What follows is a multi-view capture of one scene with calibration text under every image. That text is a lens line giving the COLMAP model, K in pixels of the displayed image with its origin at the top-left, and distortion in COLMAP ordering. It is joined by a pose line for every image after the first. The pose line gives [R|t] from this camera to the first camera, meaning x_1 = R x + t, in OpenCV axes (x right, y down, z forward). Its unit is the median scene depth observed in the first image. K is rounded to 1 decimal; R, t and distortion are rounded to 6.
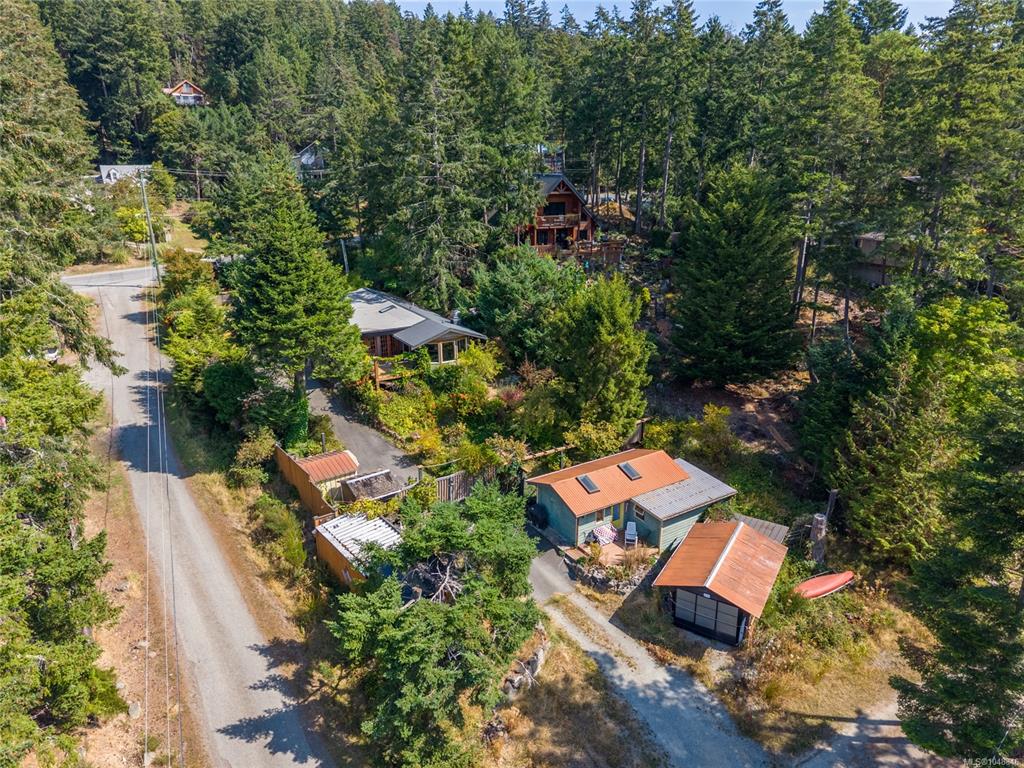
lens RADIAL K [[690.5, 0, 509.7], [0, 690.5, 385.3], [0, 0, 1]] dist [0.012189, 0.001348]
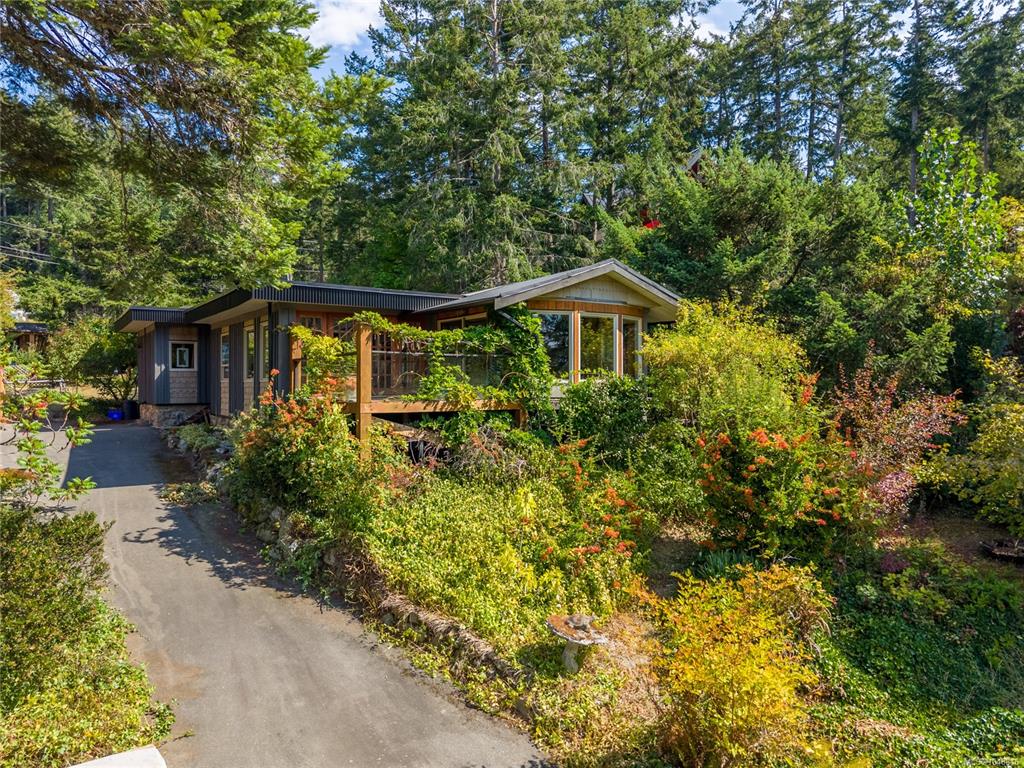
lens RADIAL K [[690.5, 0, 511.5], [0, 690.5, 379.7], [0, 0, 1]] dist [0.012189, 0.001348]
pose [[0.997313, 0.006346, 0.072984, -0.154968], [0.016126, 0.952788, -0.303207, 0.059321], [-0.071463, 0.303569, 0.950126, 0.747137]]
